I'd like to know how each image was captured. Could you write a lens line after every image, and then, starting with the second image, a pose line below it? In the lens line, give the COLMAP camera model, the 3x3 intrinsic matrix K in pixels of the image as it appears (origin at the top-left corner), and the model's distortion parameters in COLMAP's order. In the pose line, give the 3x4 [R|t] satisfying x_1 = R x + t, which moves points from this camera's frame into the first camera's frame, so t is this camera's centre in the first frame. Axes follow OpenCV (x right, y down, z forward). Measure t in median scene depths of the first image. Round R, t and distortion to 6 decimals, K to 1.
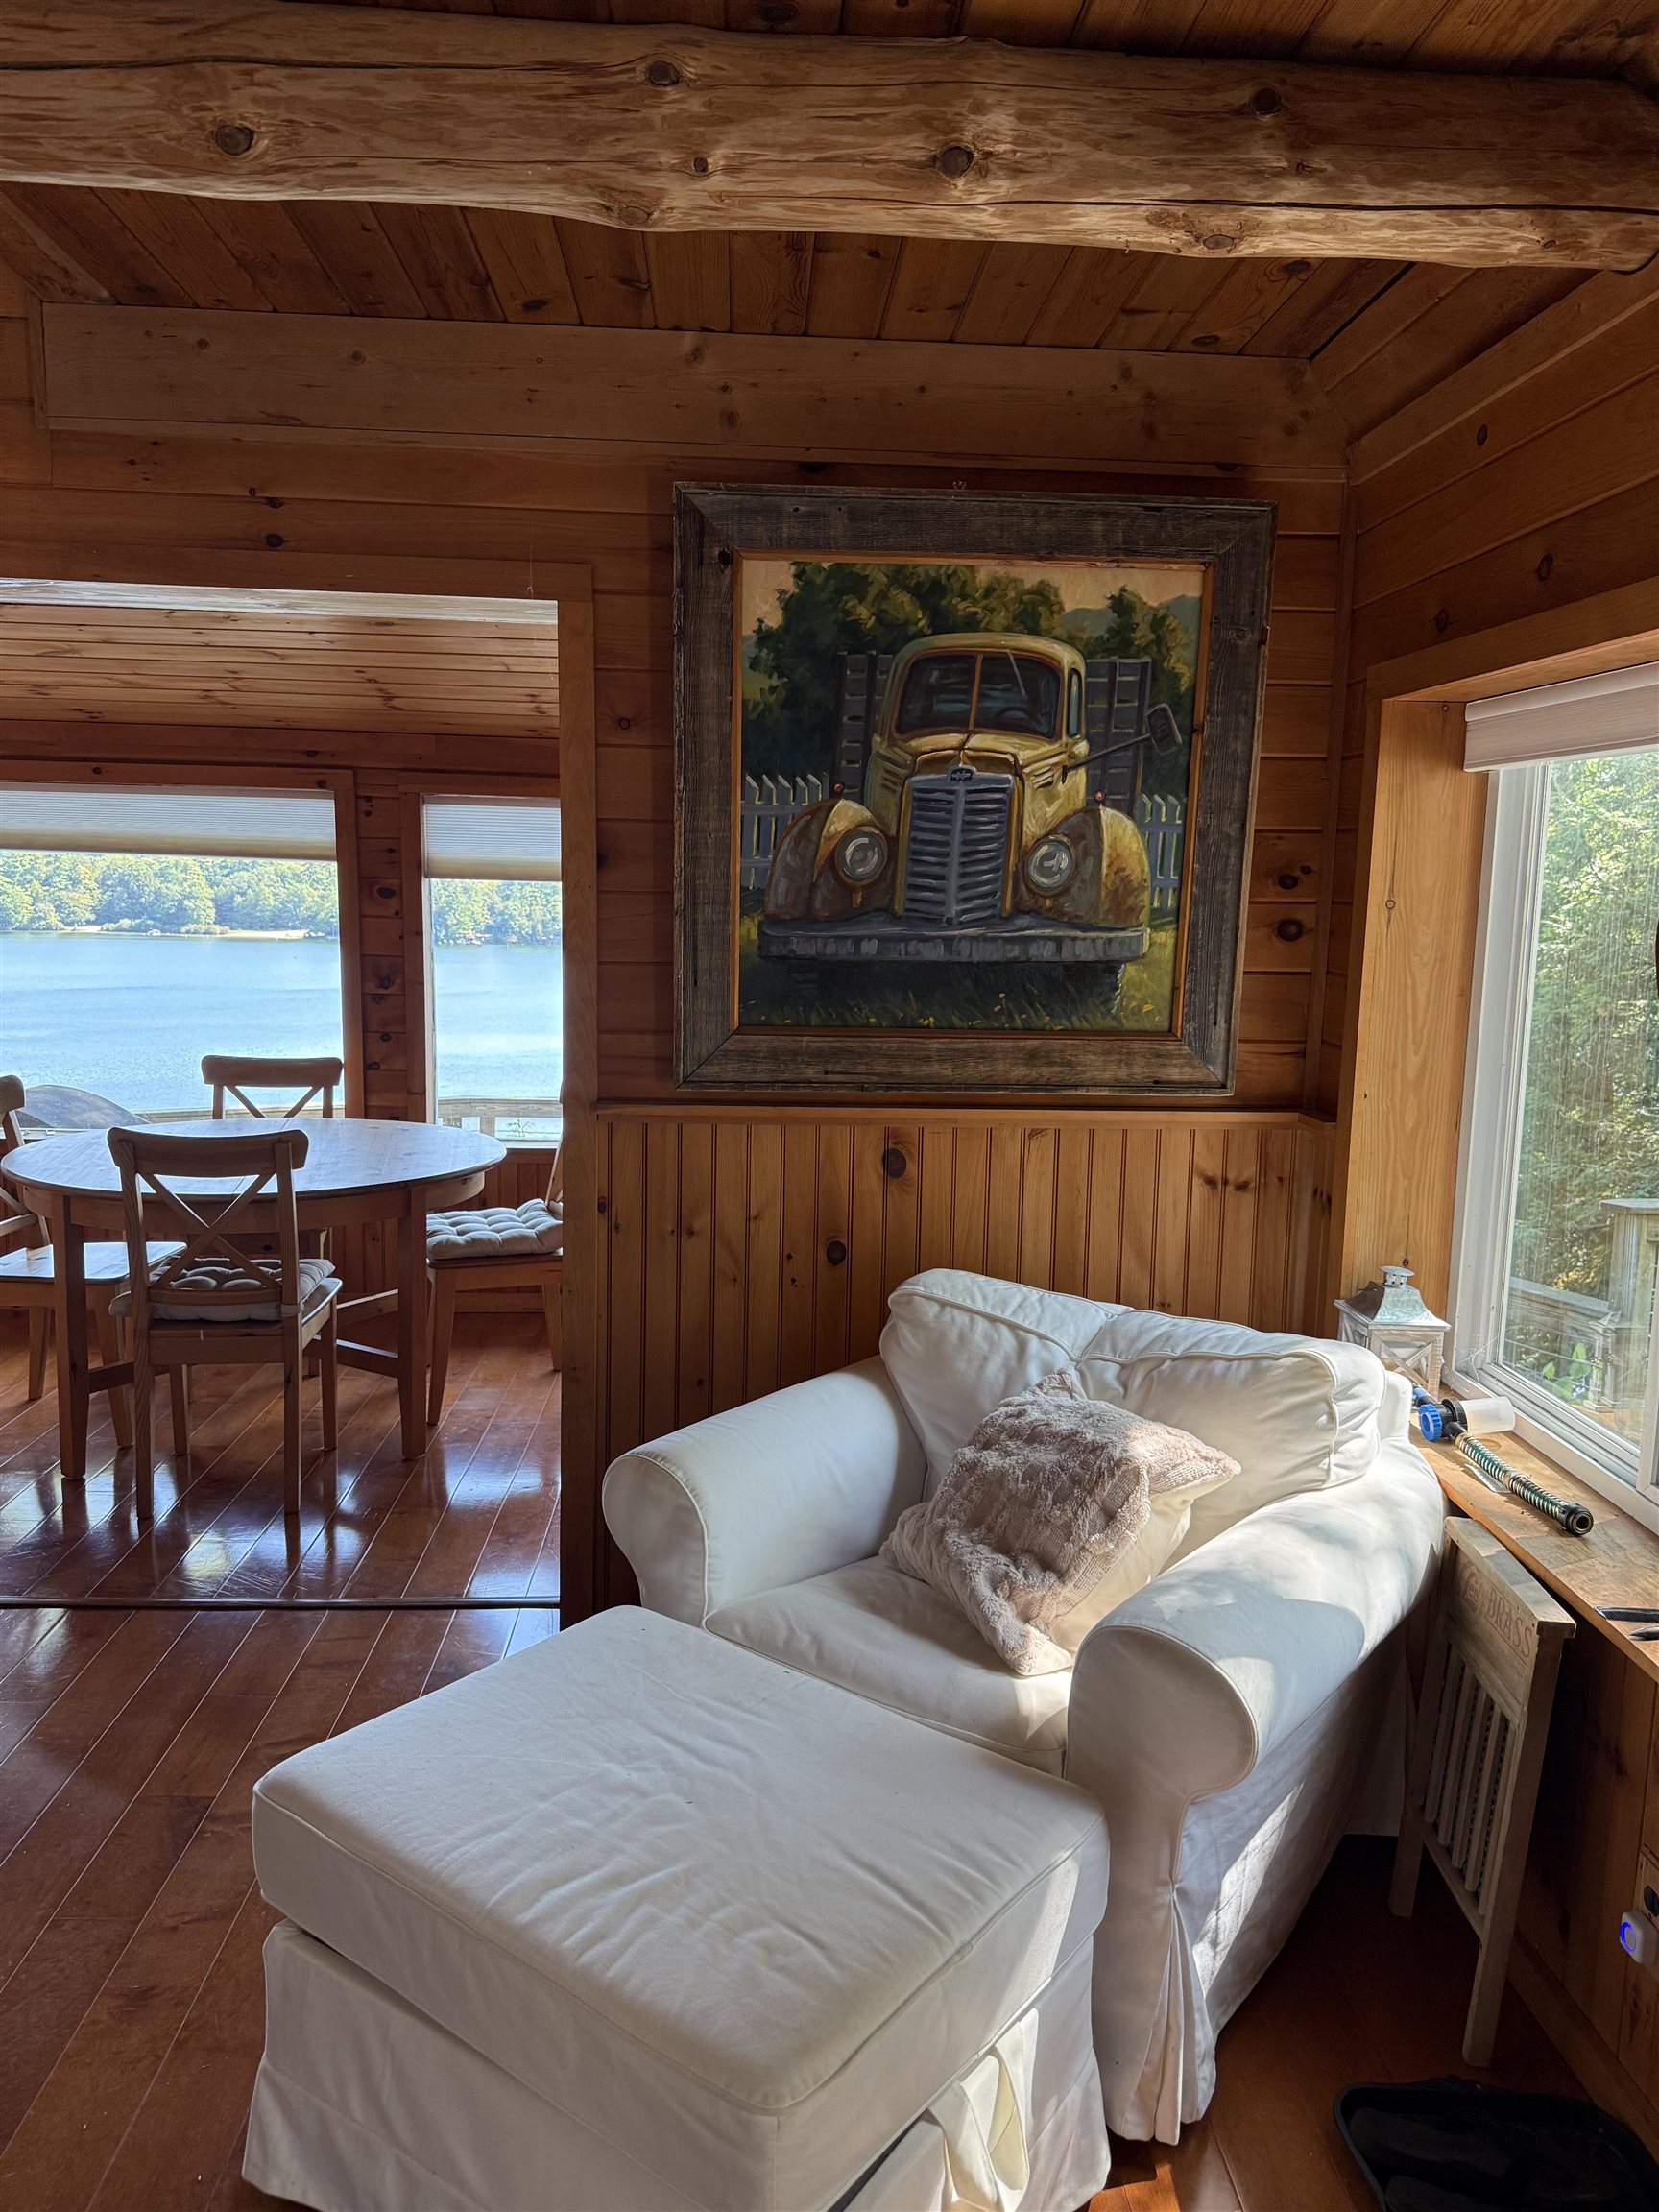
lens RADIAL K [[1552.6, 0, 825.8], [0, 1552.6, 1136.4], [0, 0, 1]] dist [0.063294, -0.145363]
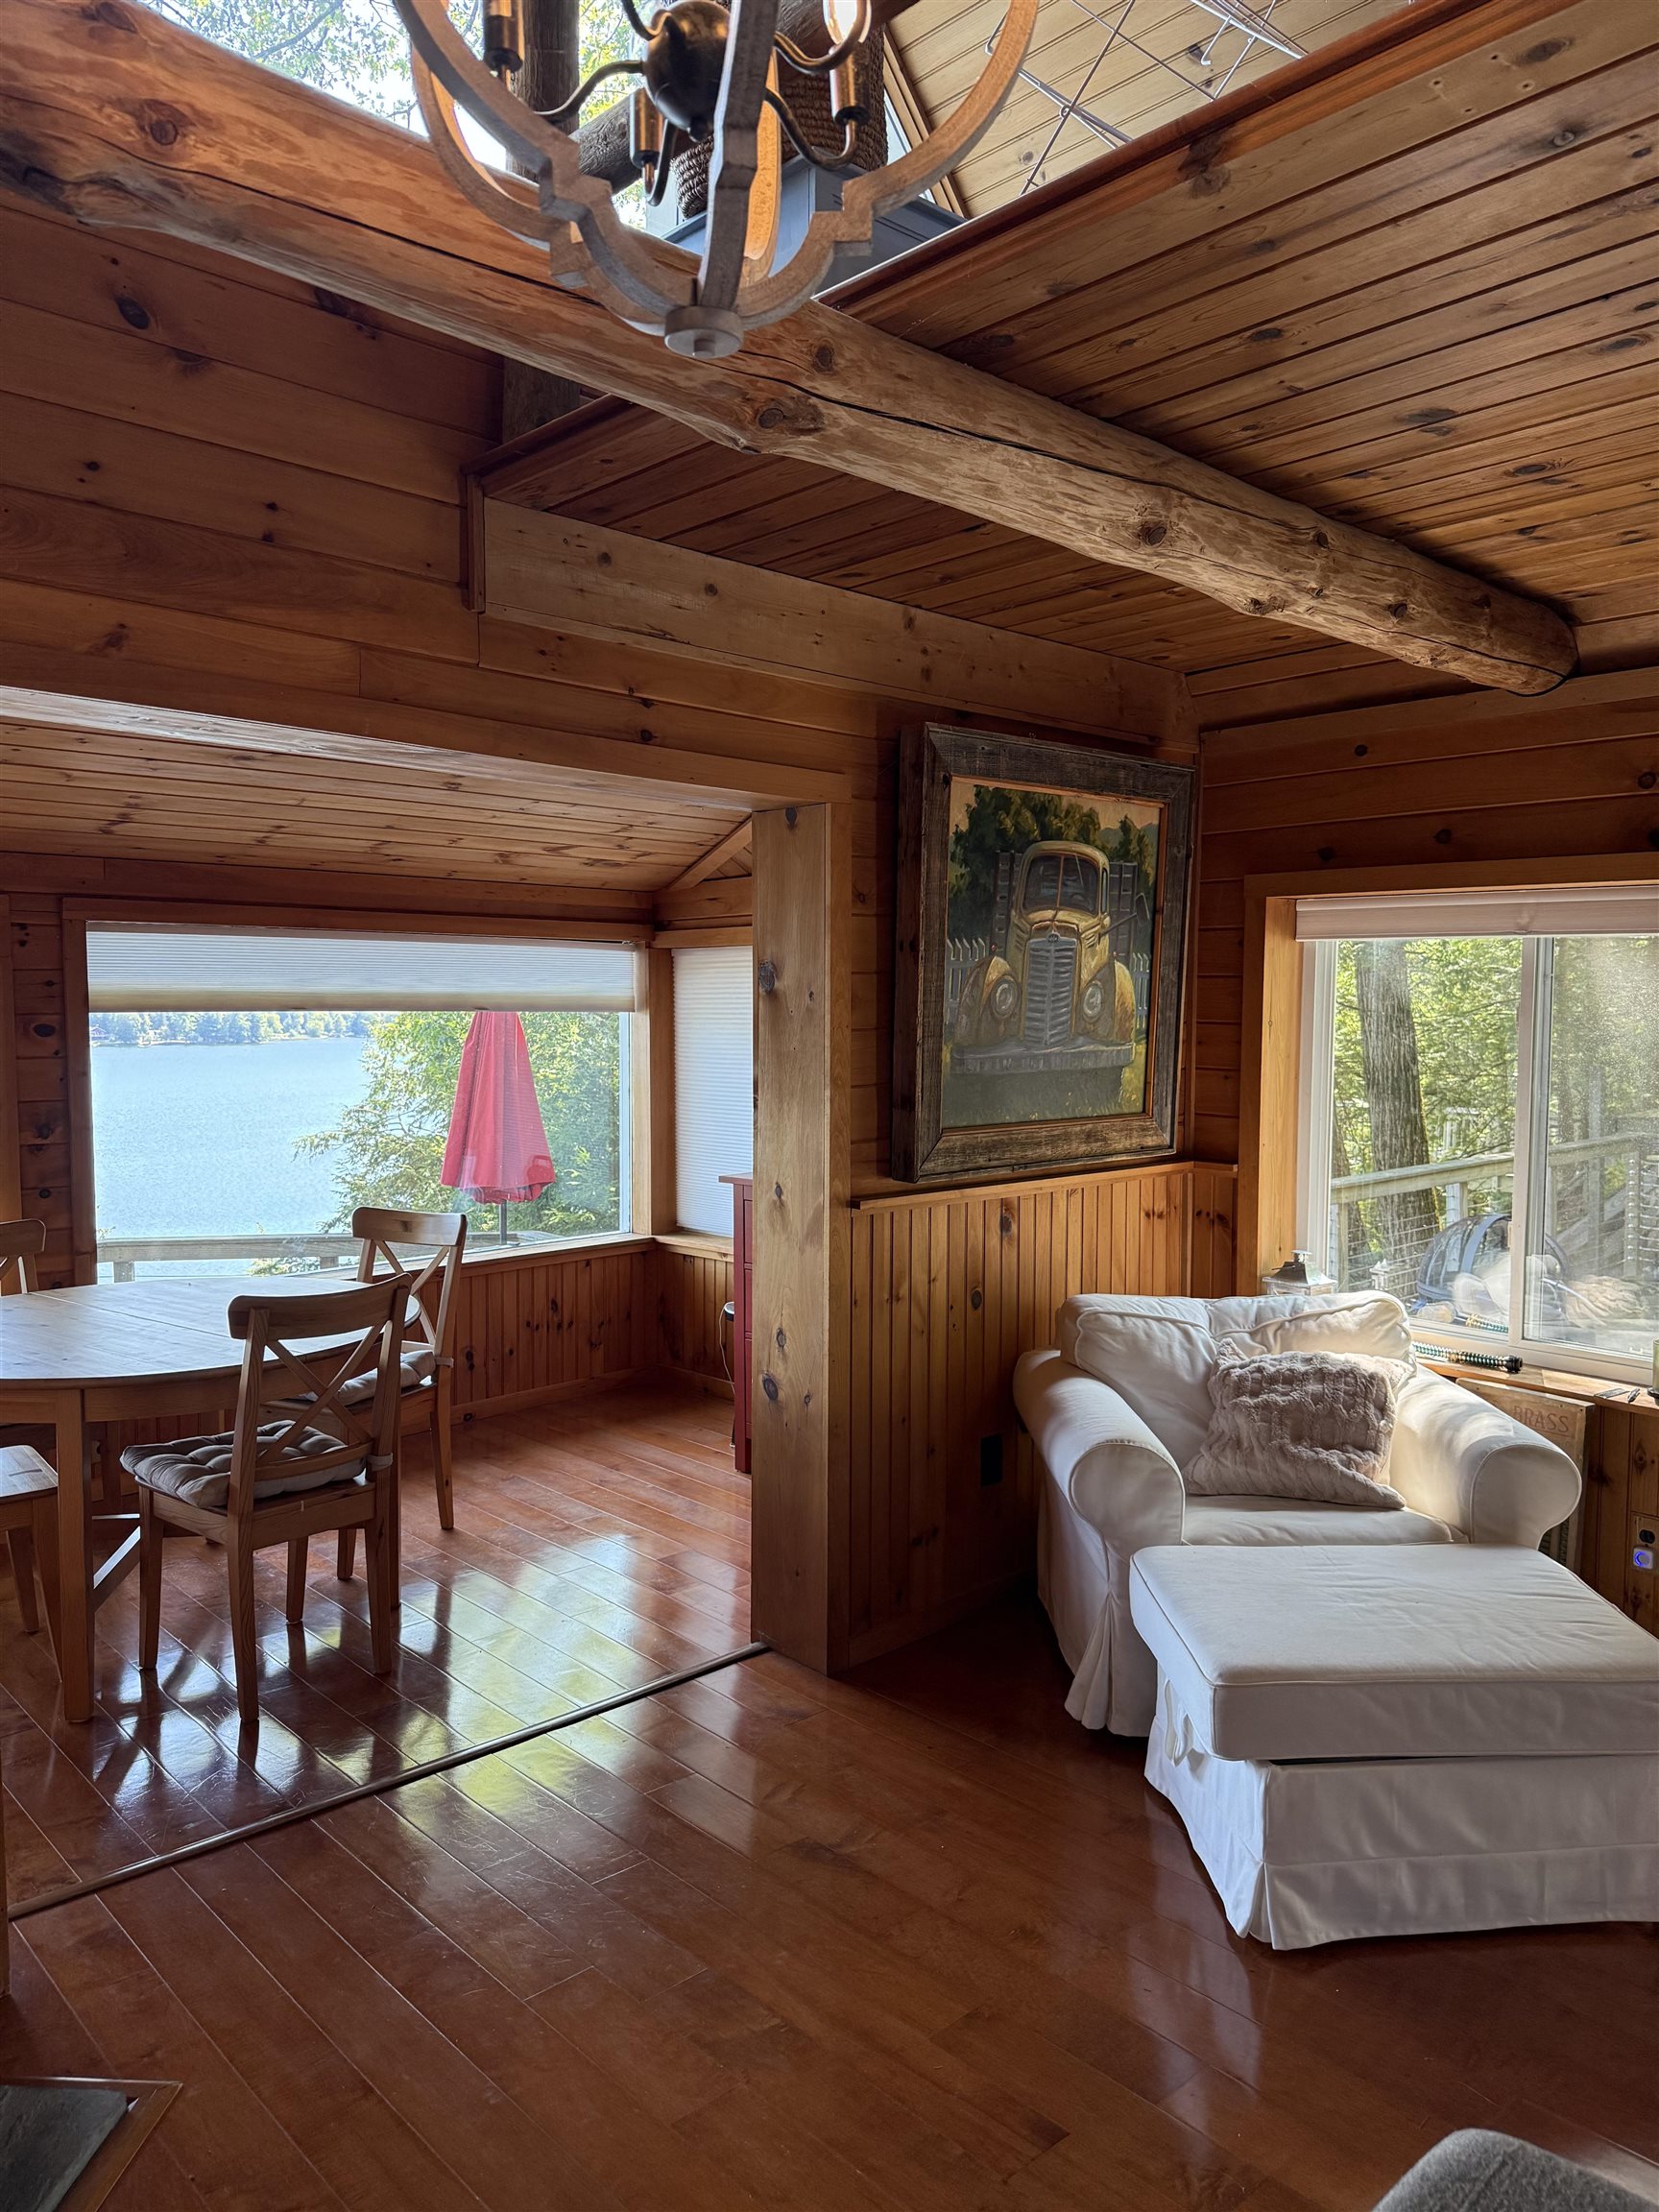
lens RADIAL K [[1570.6, 0, 829.5], [0, 1570.6, 1106.0], [0, 0, 1]] dist [0.041276, -0.040978]
pose [[0.768768, -0.062730, 0.636444, -0.974980], [0.114282, 0.992634, -0.040205, -0.049863], [-0.629234, 0.103642, 0.770274, 0.056841]]
